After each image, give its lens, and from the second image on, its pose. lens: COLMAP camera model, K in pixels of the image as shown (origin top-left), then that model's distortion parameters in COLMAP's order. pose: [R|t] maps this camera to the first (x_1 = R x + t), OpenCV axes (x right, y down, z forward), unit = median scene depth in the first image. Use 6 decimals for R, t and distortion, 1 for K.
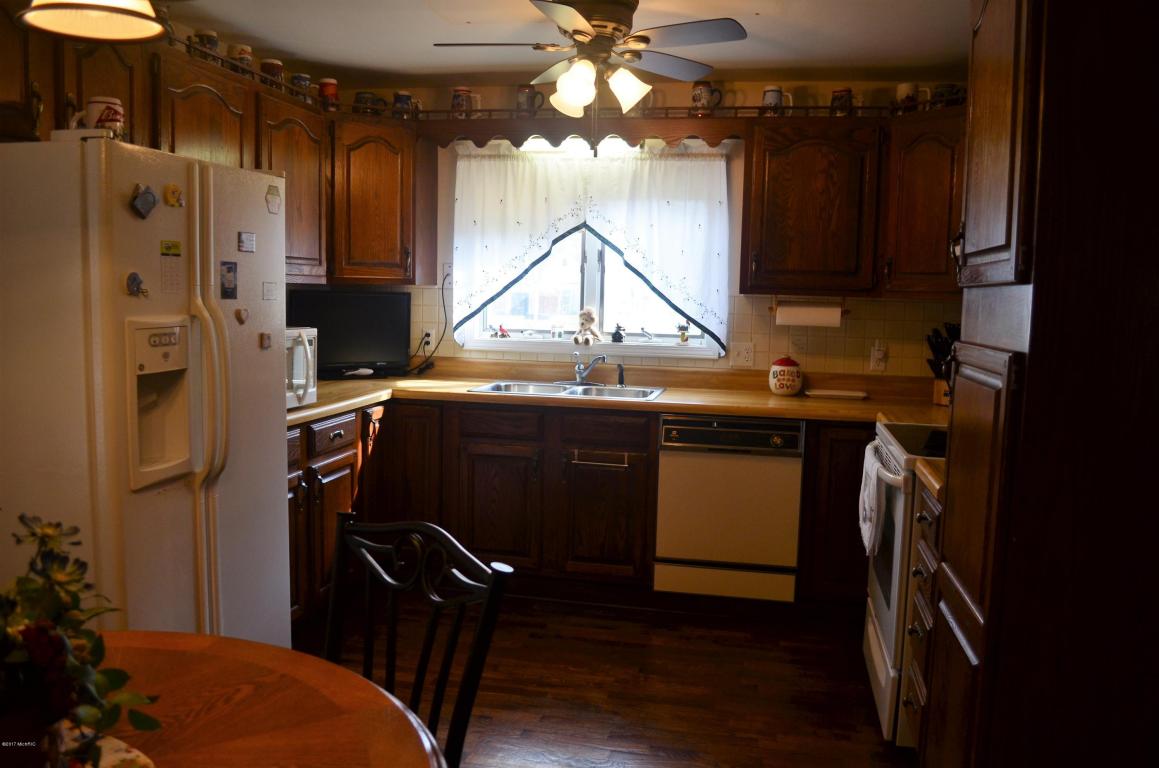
lens RADIAL K [[915.7, 0, 588.3], [0, 915.7, 382.3], [0, 0, 1]] dist [-0.078201, 0.007231]
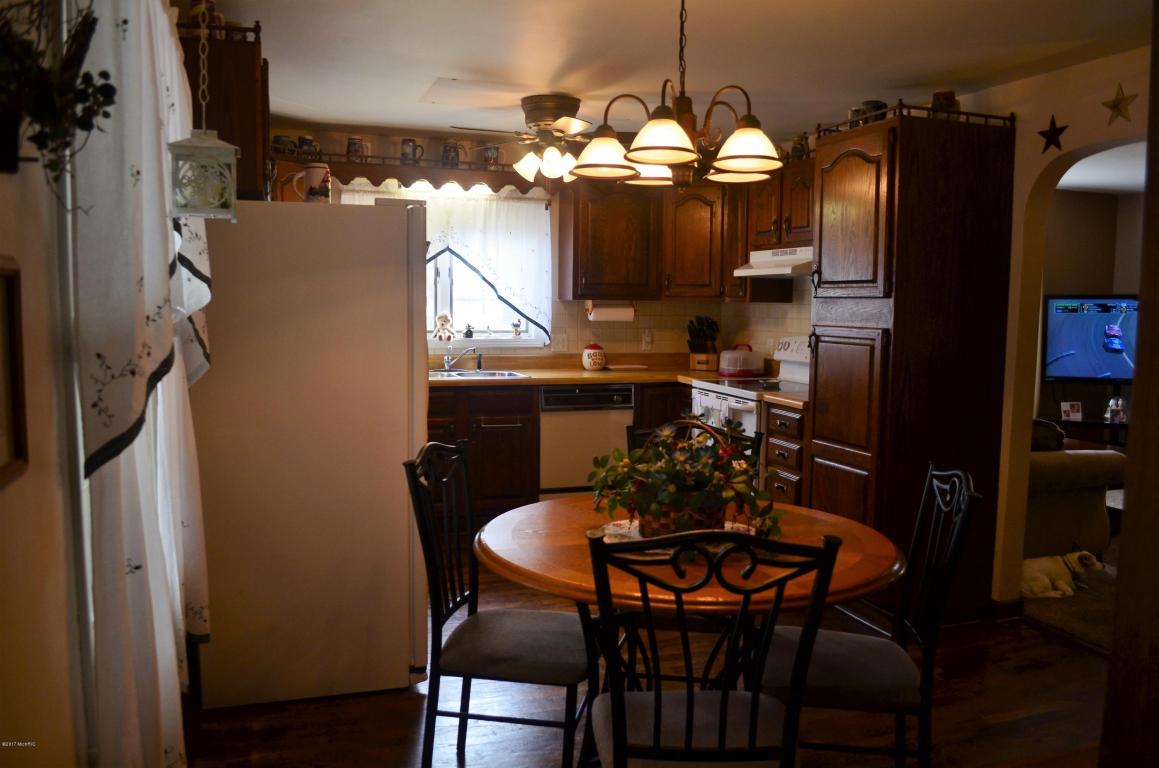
lens RADIAL K [[915.7, 0, 573.4], [0, 915.7, 383.4], [0, 0, 1]] dist [-0.078201, 0.007231]
pose [[0.858950, -0.060922, 0.508423, -0.536743], [0.058853, 0.998063, 0.020163, 0.004087], [-0.508667, 0.012603, 0.860871, -0.214218]]
